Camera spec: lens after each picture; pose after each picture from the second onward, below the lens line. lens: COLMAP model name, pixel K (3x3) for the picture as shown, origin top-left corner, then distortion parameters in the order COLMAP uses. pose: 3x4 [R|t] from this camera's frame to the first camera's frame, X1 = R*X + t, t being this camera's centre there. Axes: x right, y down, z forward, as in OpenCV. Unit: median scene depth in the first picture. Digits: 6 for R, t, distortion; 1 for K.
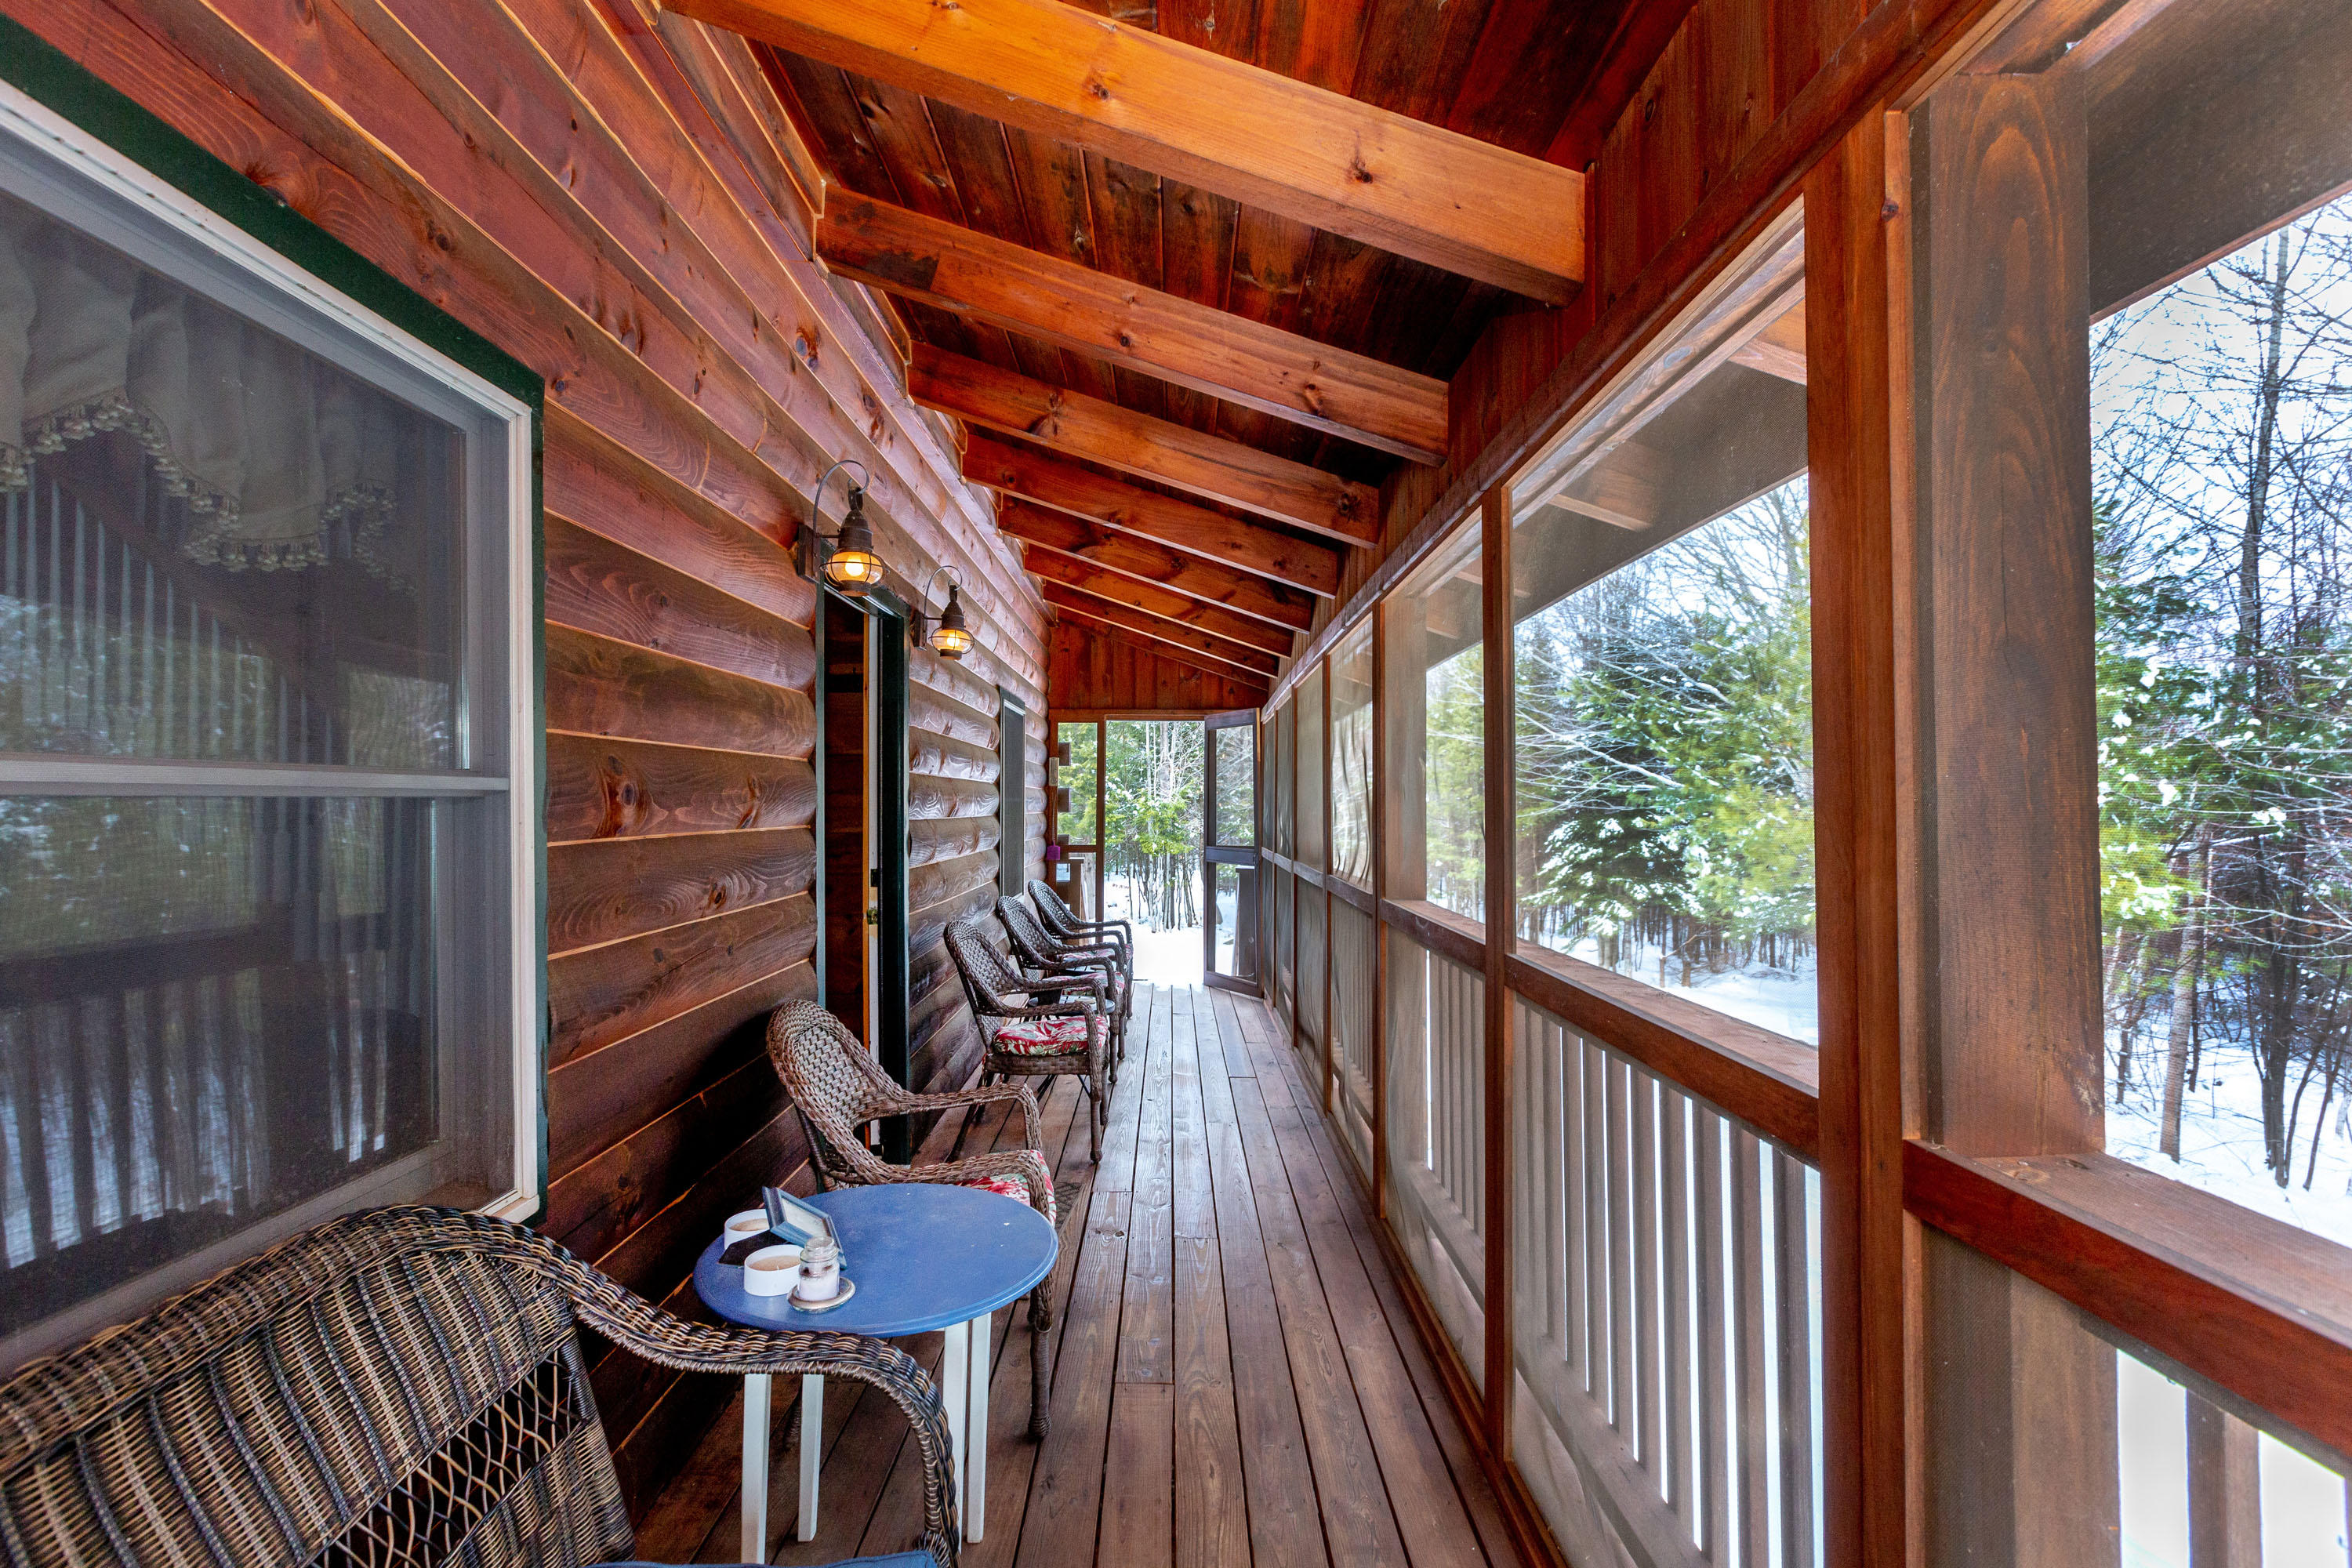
lens RADIAL K [[1044.5, 0, 1176.0], [0, 1044.5, 784.0], [0, 0, 1]] dist [0.000582, 0.000215]
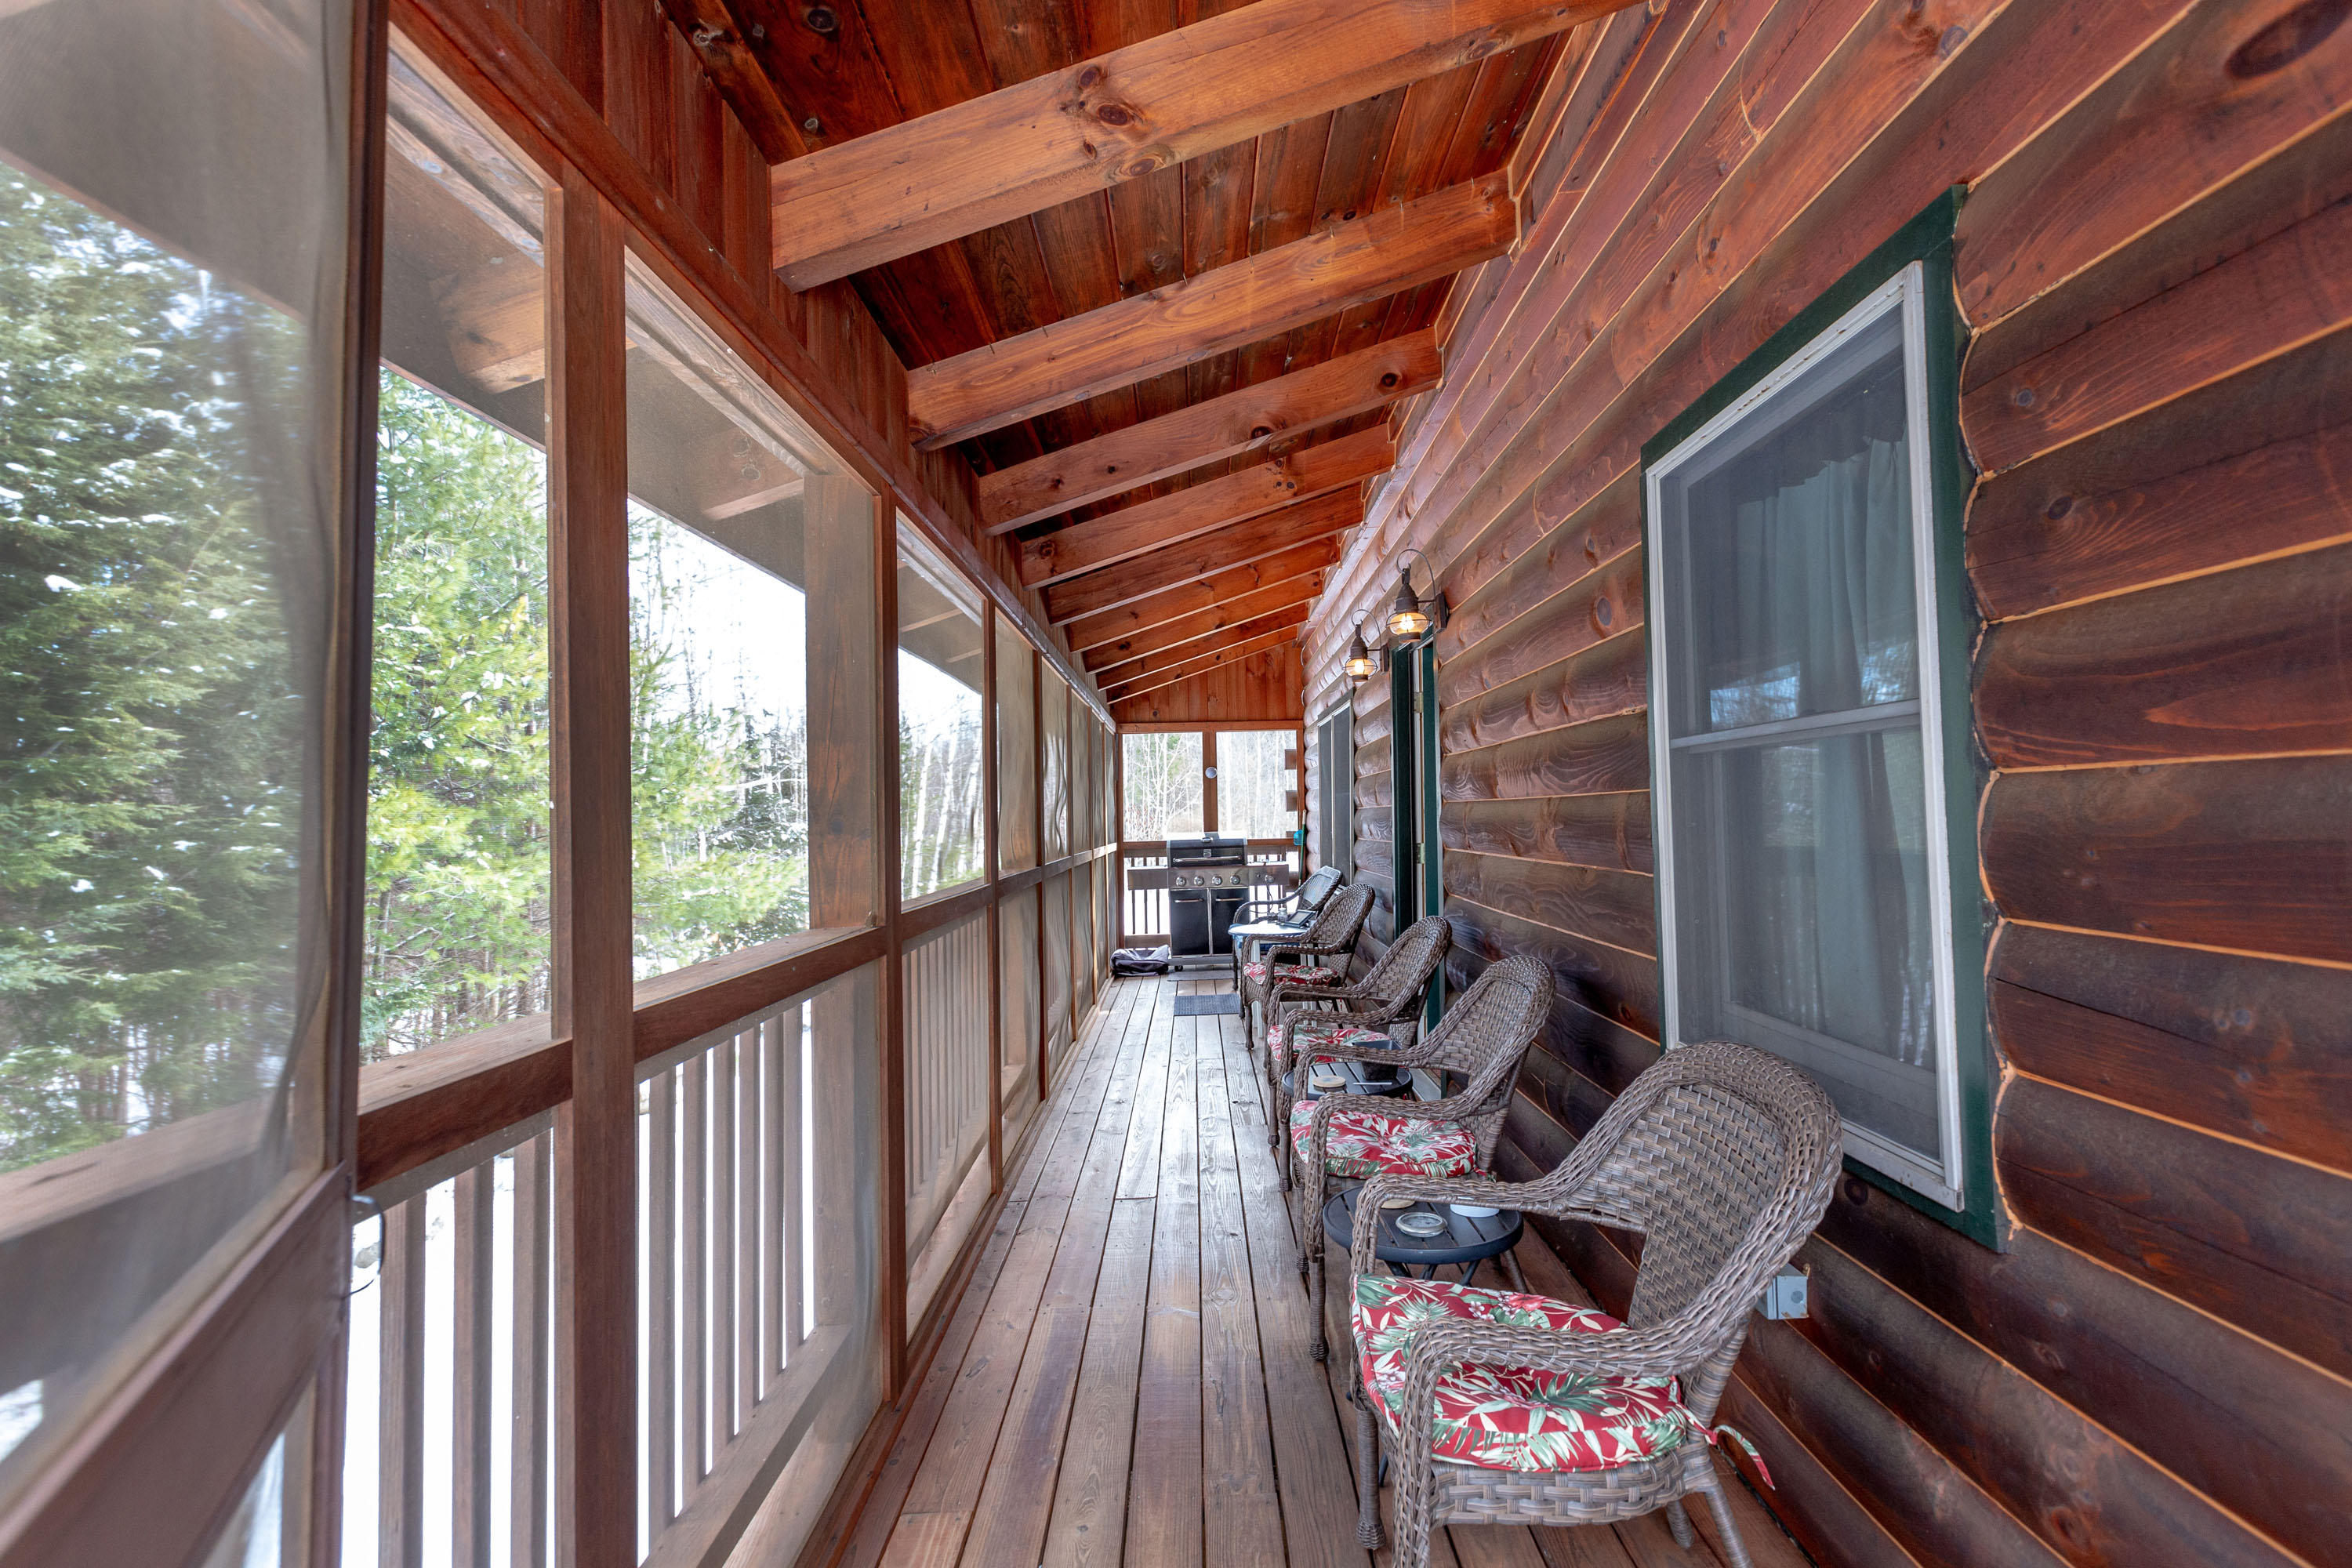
lens RADIAL K [[1044.5, 0, 1176.0], [0, 1044.5, 784.0], [0, 0, 1]] dist [0.000582, 0.000215]
pose [[-0.999767, 0.011395, 0.018334, -0.004558], [0.010484, 0.998740, -0.049068, 0.056015], [-0.018870, -0.048865, -0.998627, 1.862984]]
